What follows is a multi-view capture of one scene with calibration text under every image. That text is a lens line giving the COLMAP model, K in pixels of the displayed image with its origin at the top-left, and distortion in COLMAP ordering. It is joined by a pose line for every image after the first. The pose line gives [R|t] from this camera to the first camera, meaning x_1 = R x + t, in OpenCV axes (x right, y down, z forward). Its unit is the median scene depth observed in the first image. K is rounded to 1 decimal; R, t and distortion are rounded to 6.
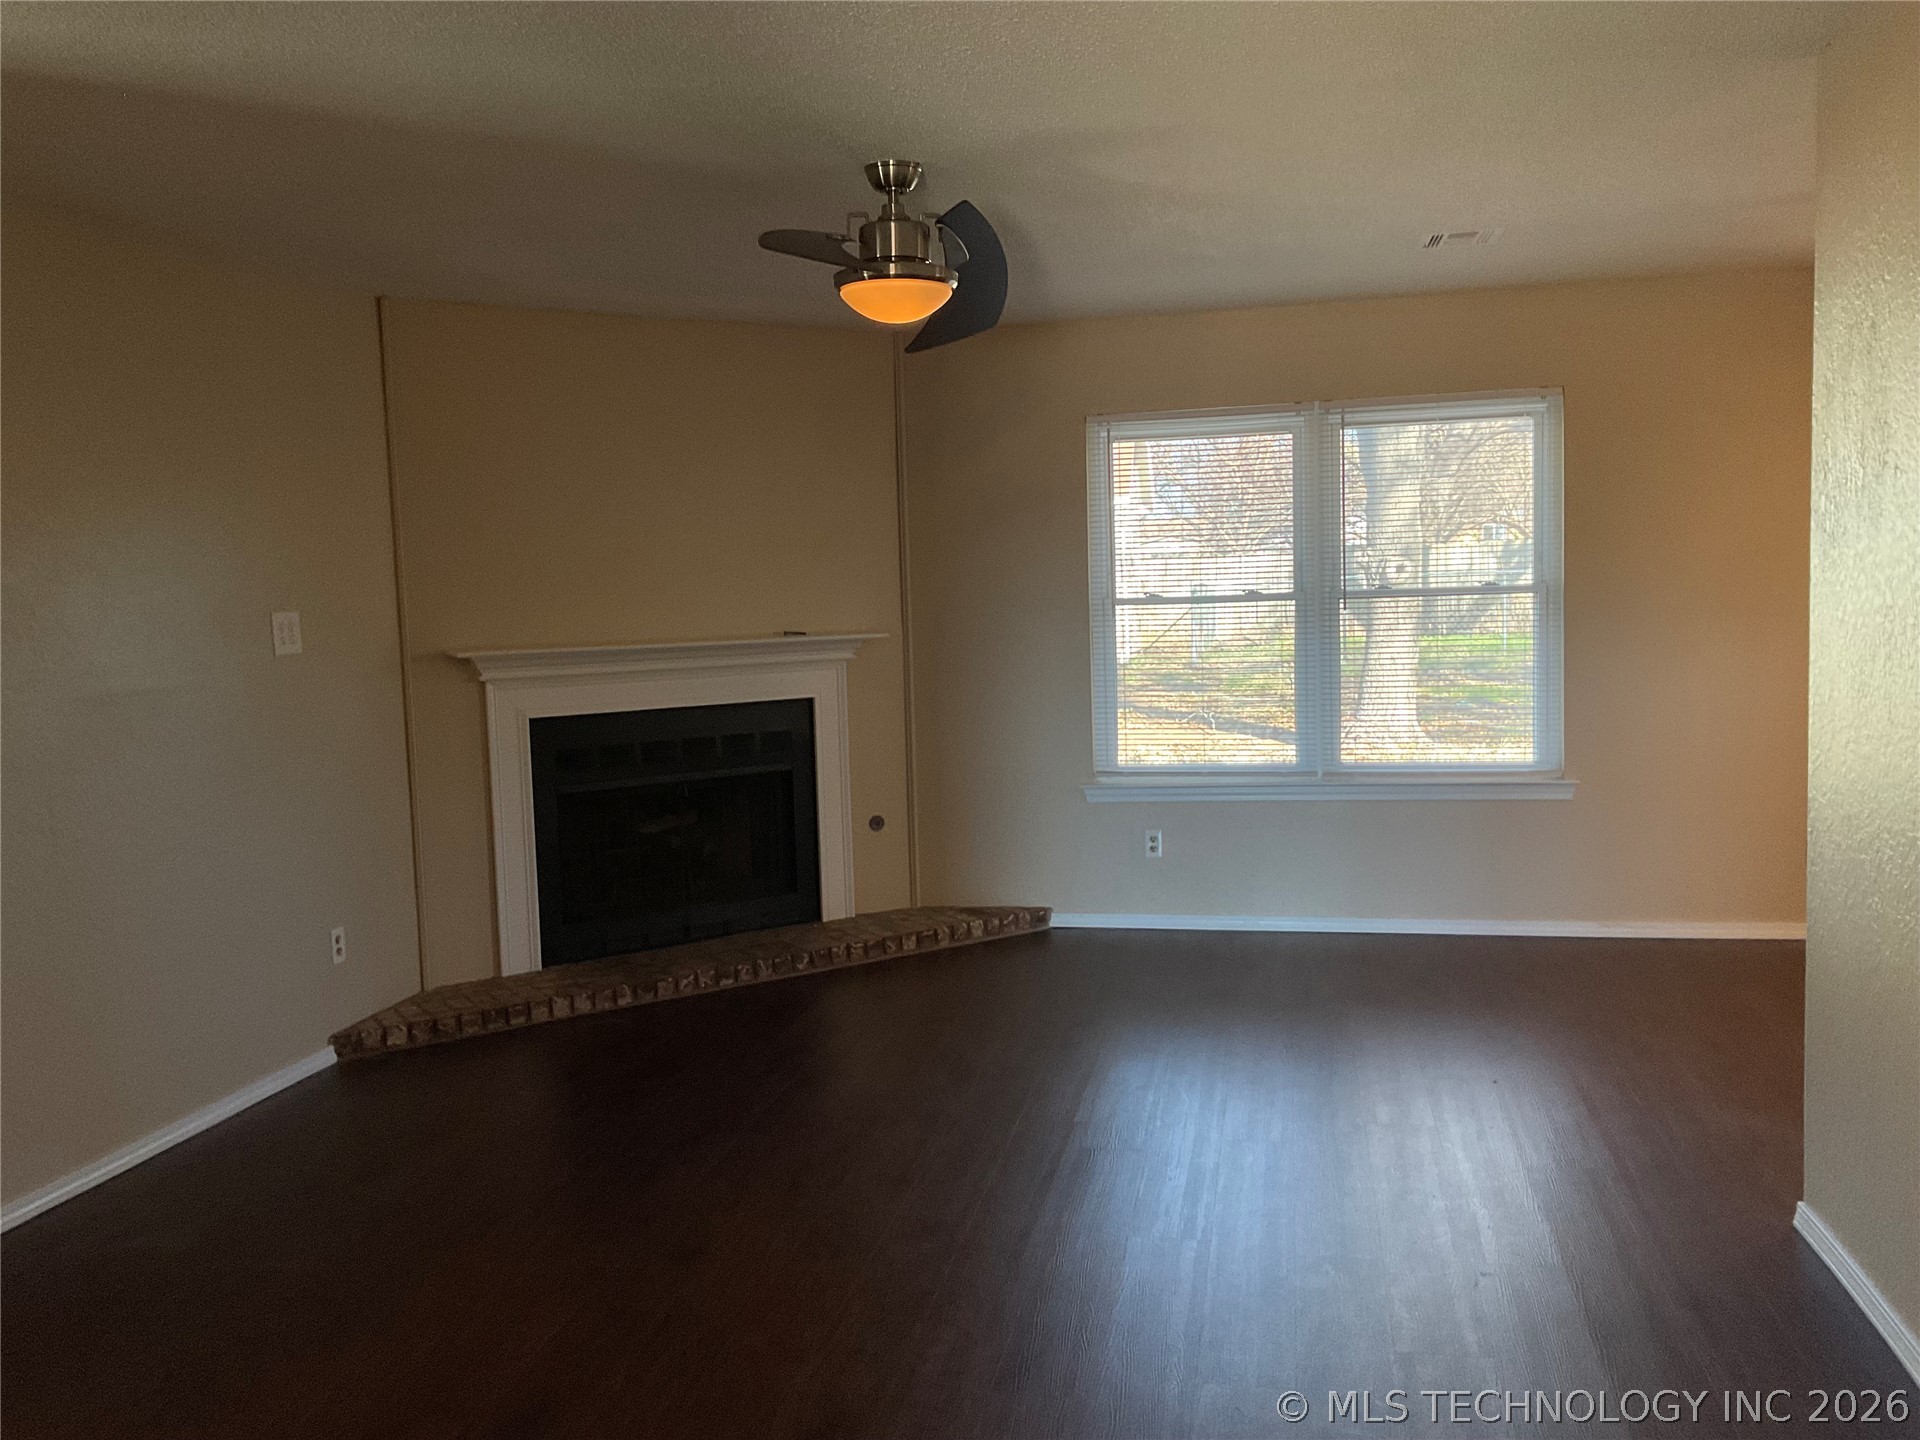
lens RADIAL K [[1607.1, 0, 960.0], [0, 1607.1, 720.0], [0, 0, 1]] dist [0.079754, 0.001763]
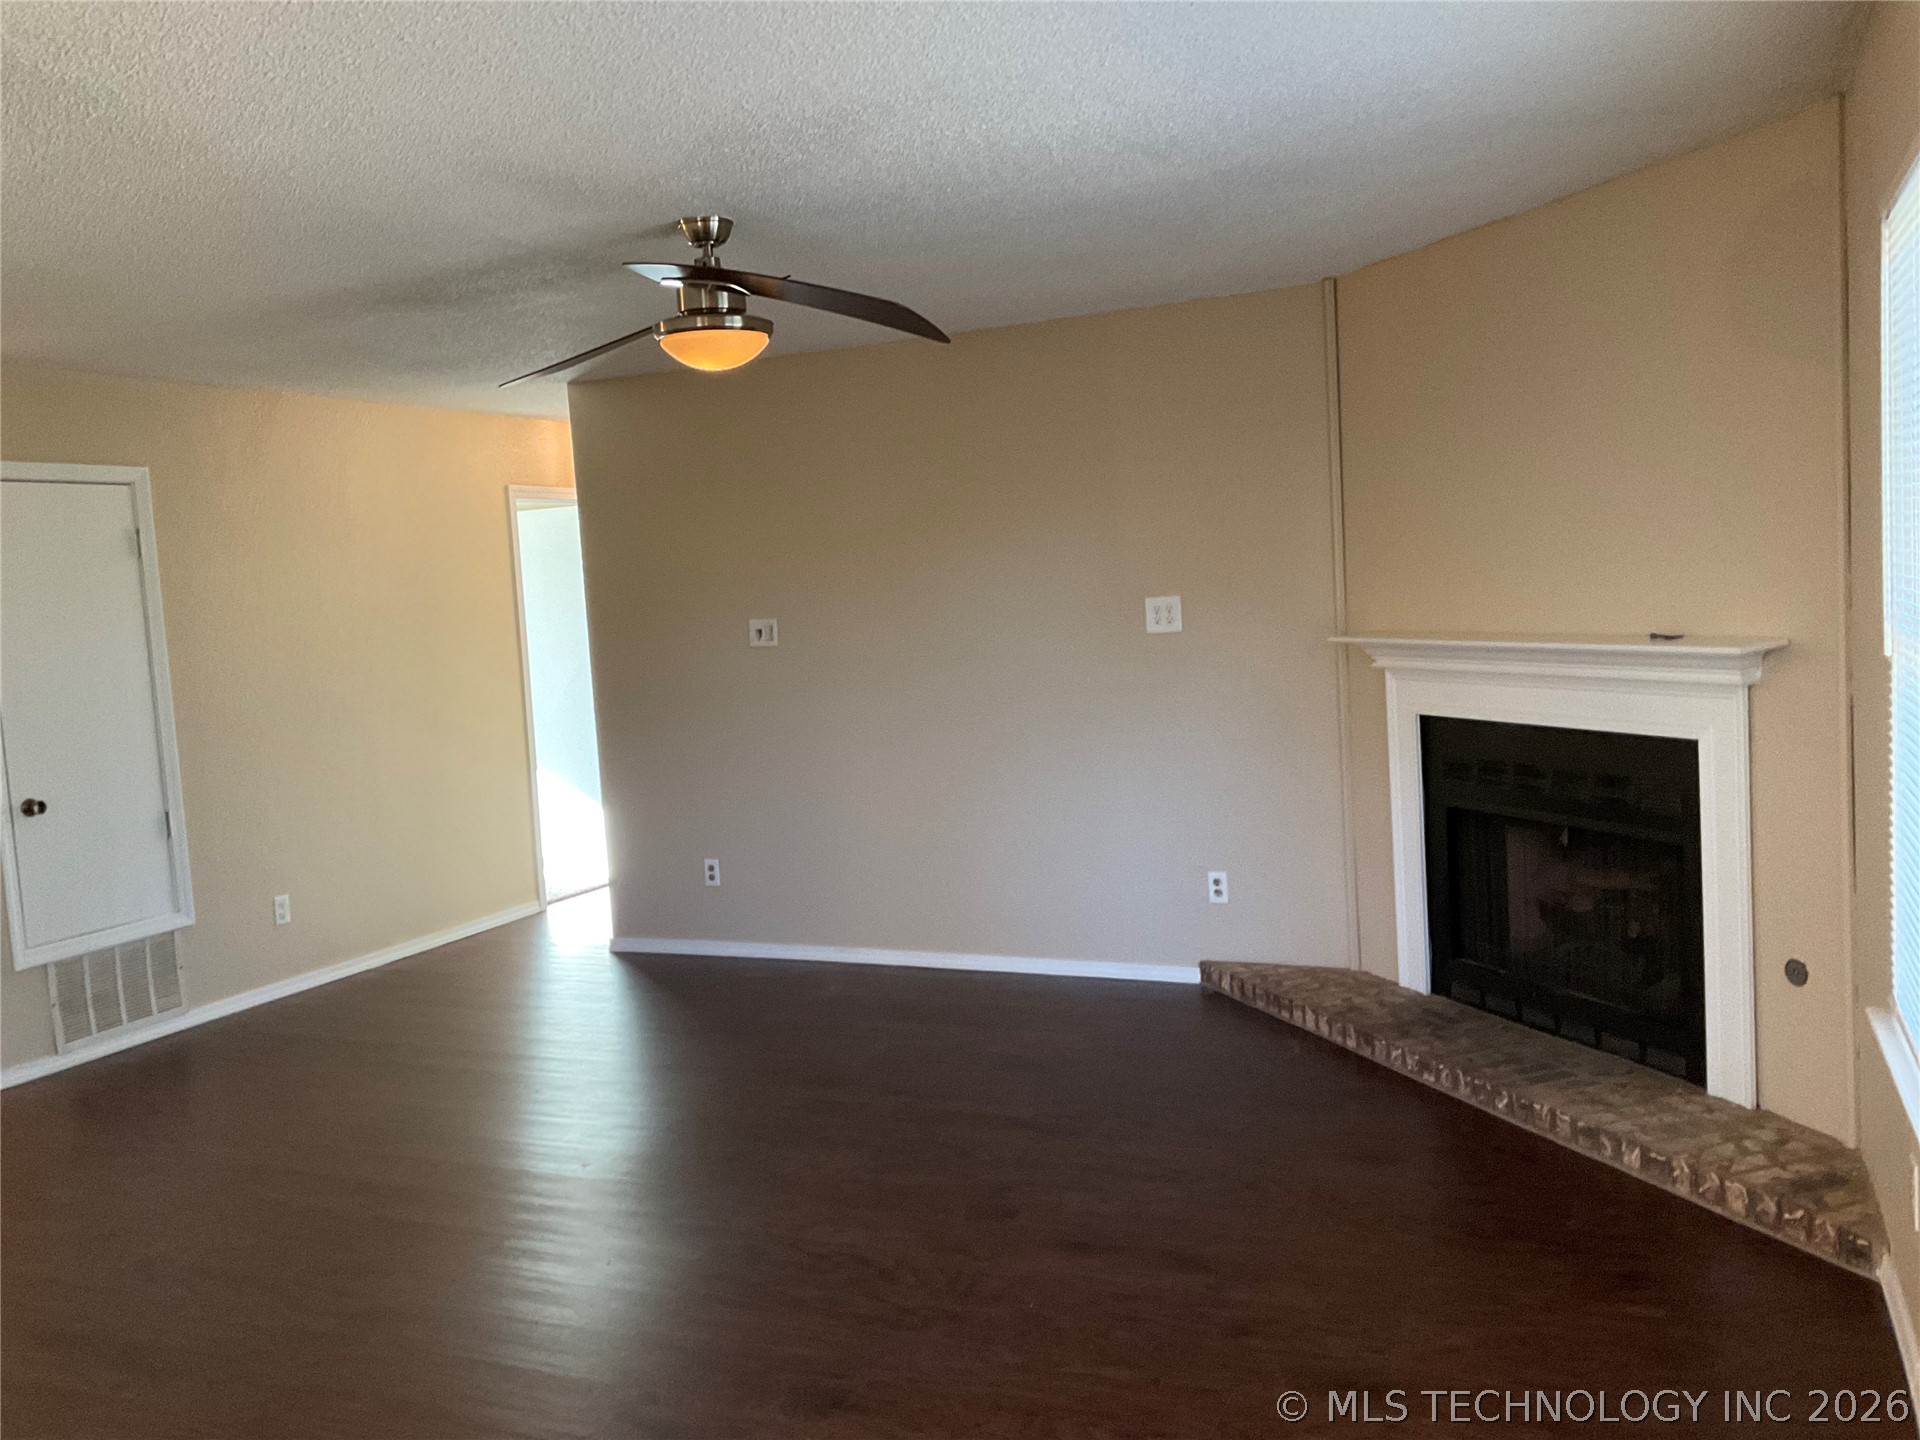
lens RADIAL K [[1597.2, 0, 960.0], [0, 1597.2, 720.0], [0, 0, 1]] dist [0.083919, -0.181592]
pose [[-0.230199, 0.126807, -0.964846, 0.657366], [-0.022084, 0.990538, 0.135453, -0.113859], [0.972893, 0.052489, -0.225221, 0.964415]]
